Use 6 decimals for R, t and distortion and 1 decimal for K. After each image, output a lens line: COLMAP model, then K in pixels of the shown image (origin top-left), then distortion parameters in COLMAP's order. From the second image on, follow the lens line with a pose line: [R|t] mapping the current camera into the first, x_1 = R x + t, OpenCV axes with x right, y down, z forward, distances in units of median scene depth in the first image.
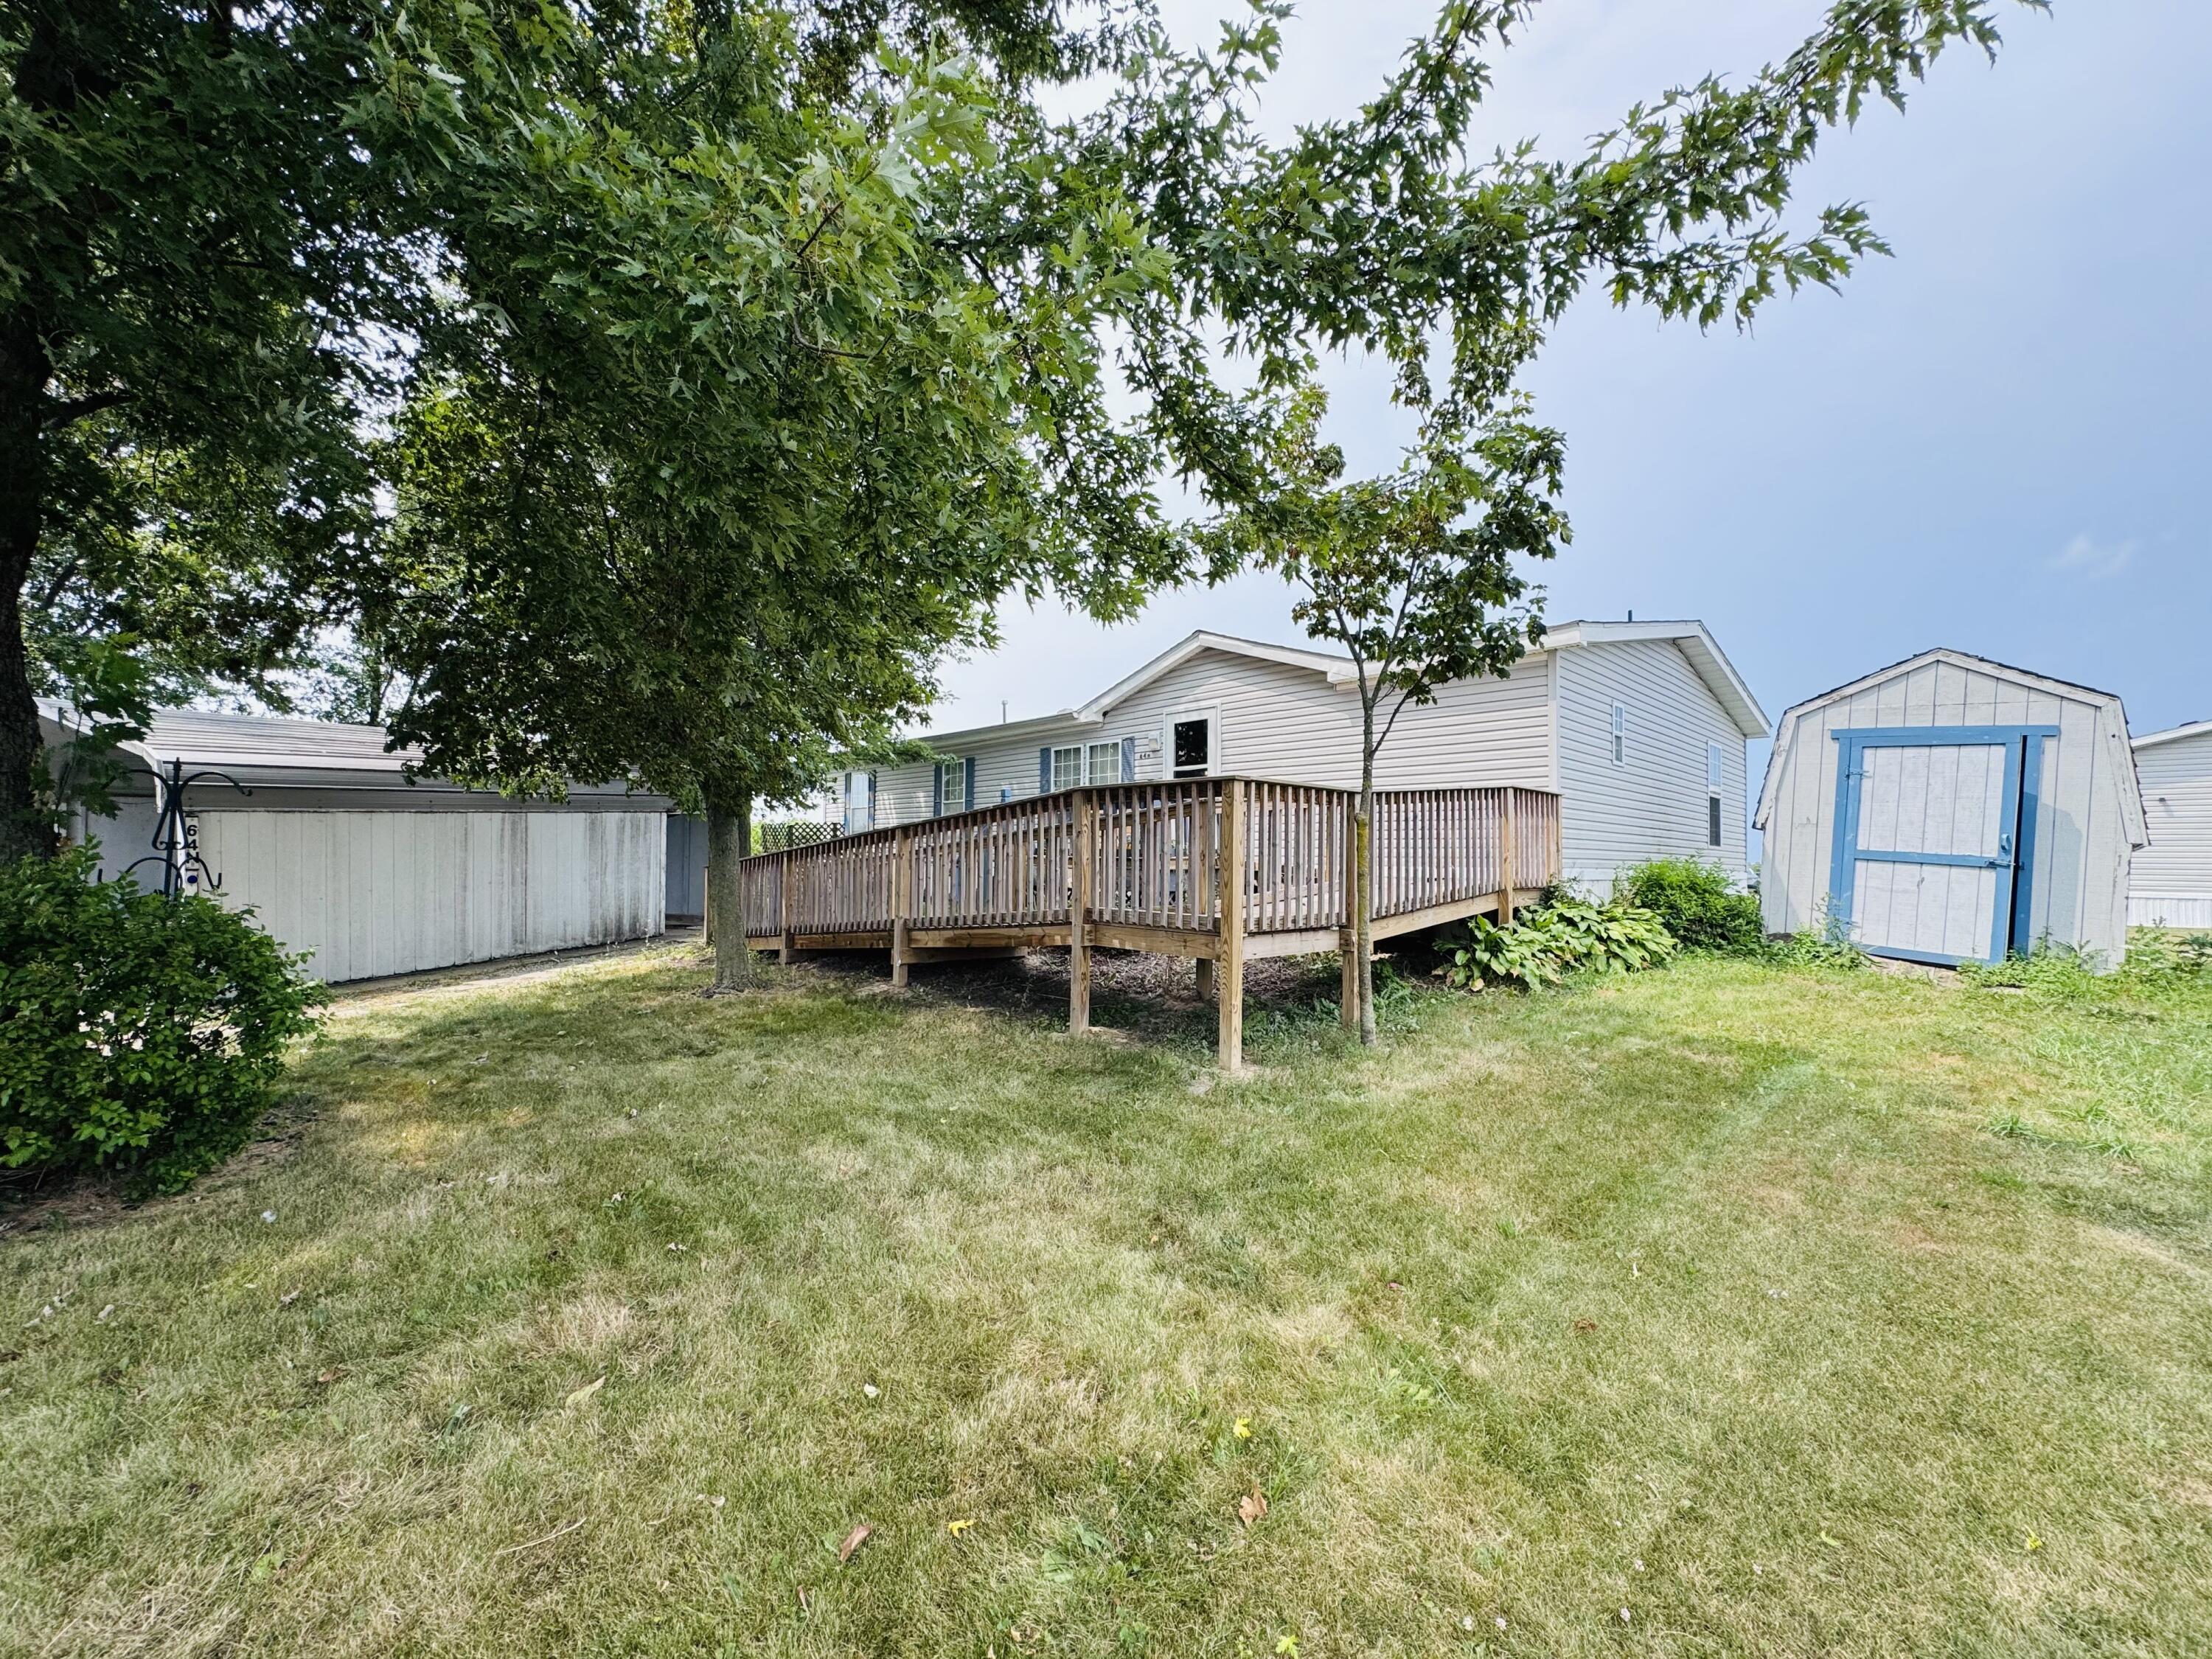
lens RADIAL K [[882.7, 0, 1107.2], [0, 882.7, 831.0], [0, 0, 1]] dist [-0.001779, 0.000043]
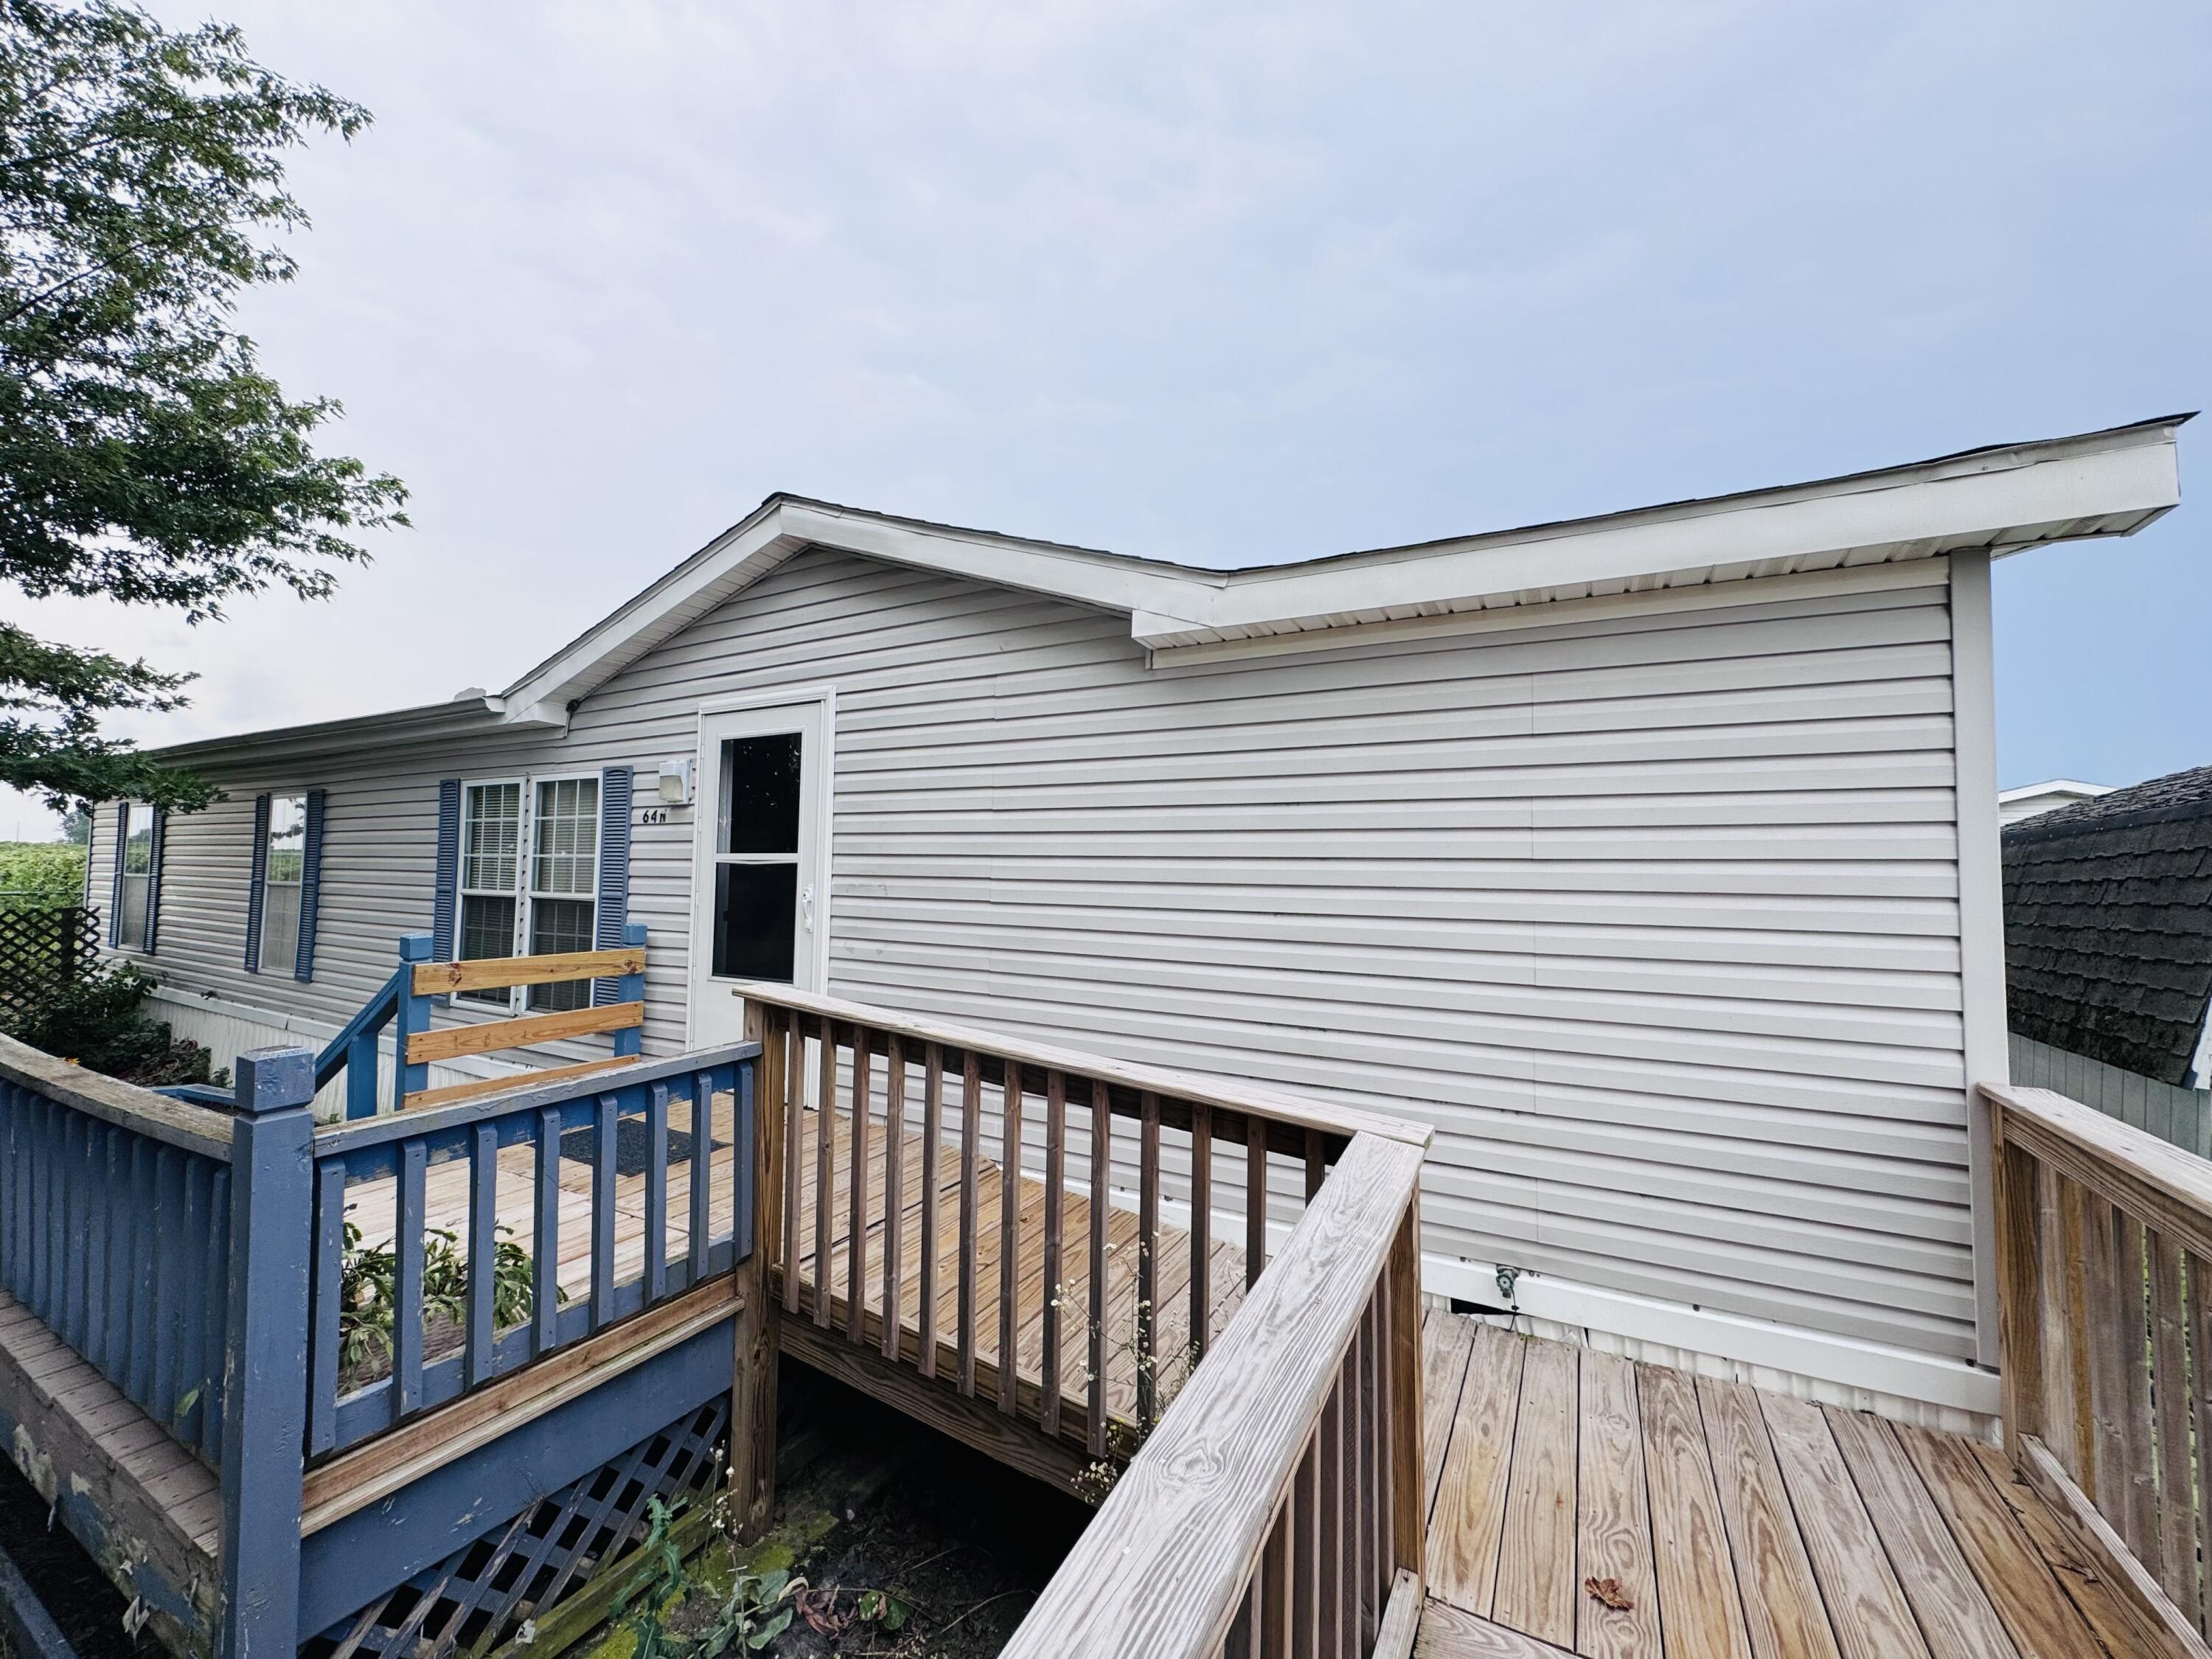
lens RADIAL K [[882.7, 0, 1107.2], [0, 882.7, 831.0], [0, 0, 1]] dist [-0.001779, 0.000043]
pose [[0.952643, 0.019422, 0.303471, 0.165603], [-0.014671, 0.999732, -0.017927, -0.106787], [-0.303737, 0.012626, 0.952672, 0.802414]]
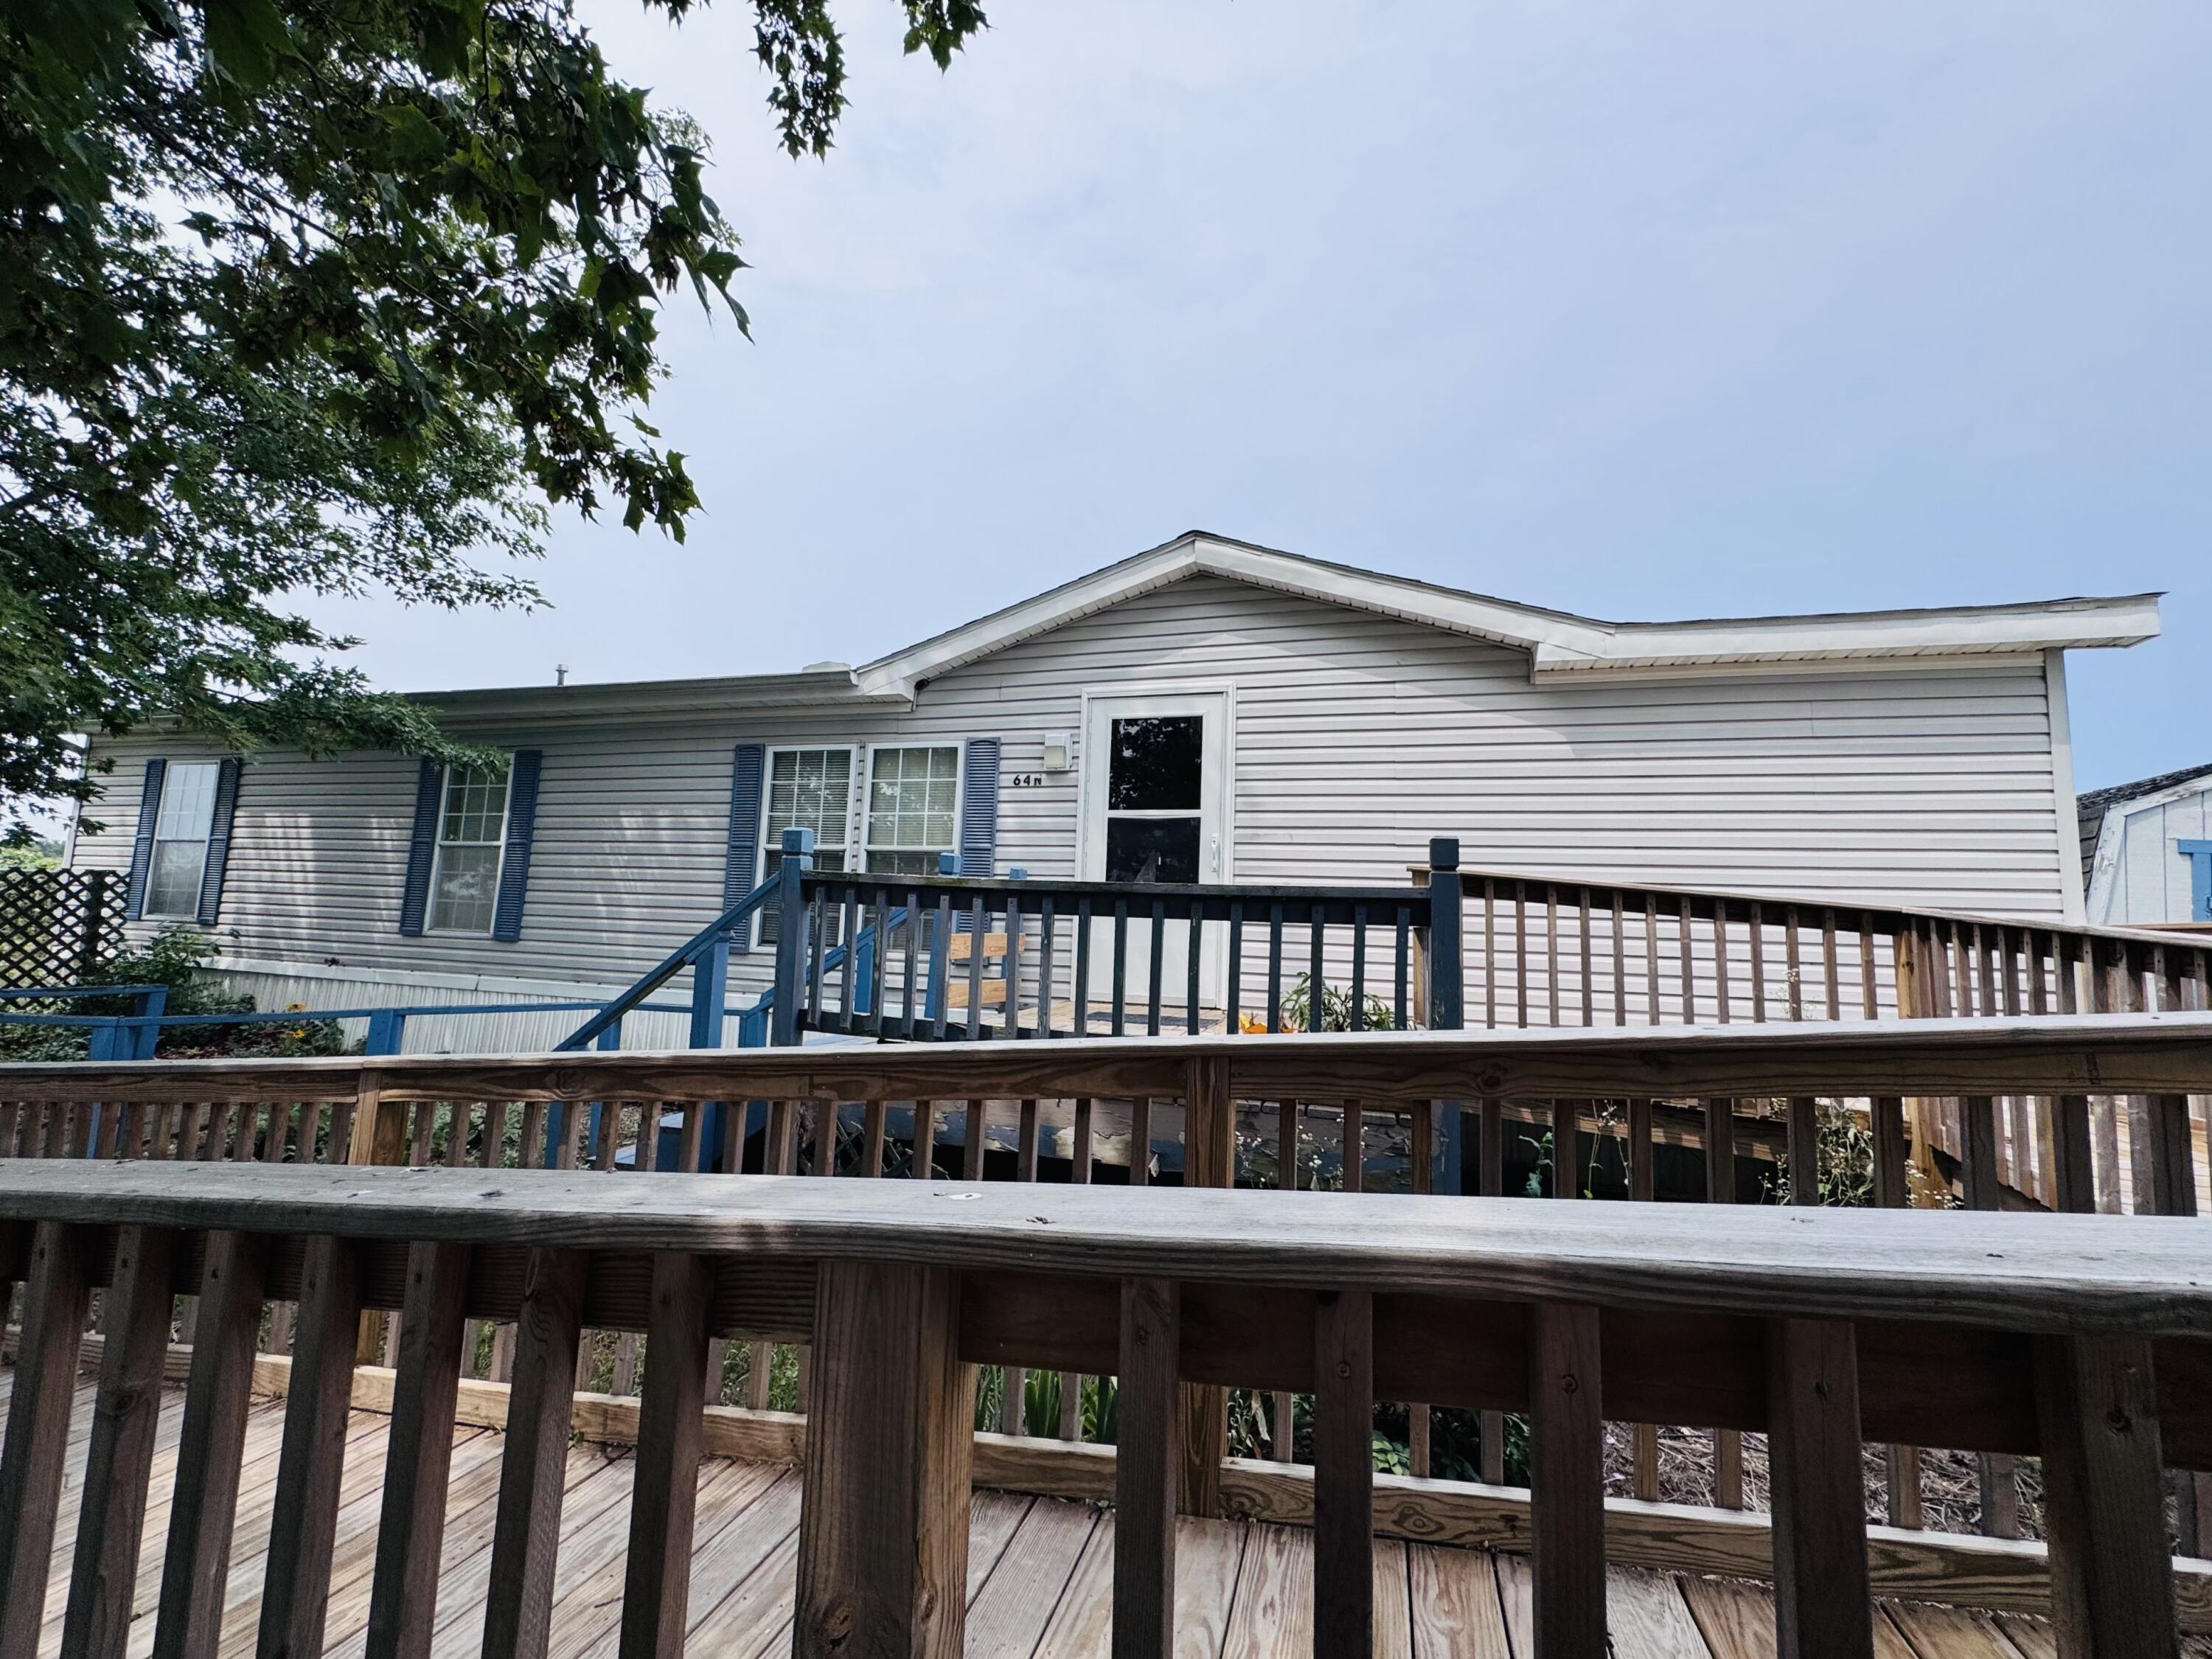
lens RADIAL K [[894.5, 0, 1115.3], [0, 894.5, 834.1], [0, 0, 1]] dist [0.001020, 0.000188]
pose [[0.862437, 0.073975, 0.500729, -0.218787], [-0.042482, 0.996351, -0.074027, -0.033749], [-0.504378, 0.042572, 0.862433, 0.807372]]
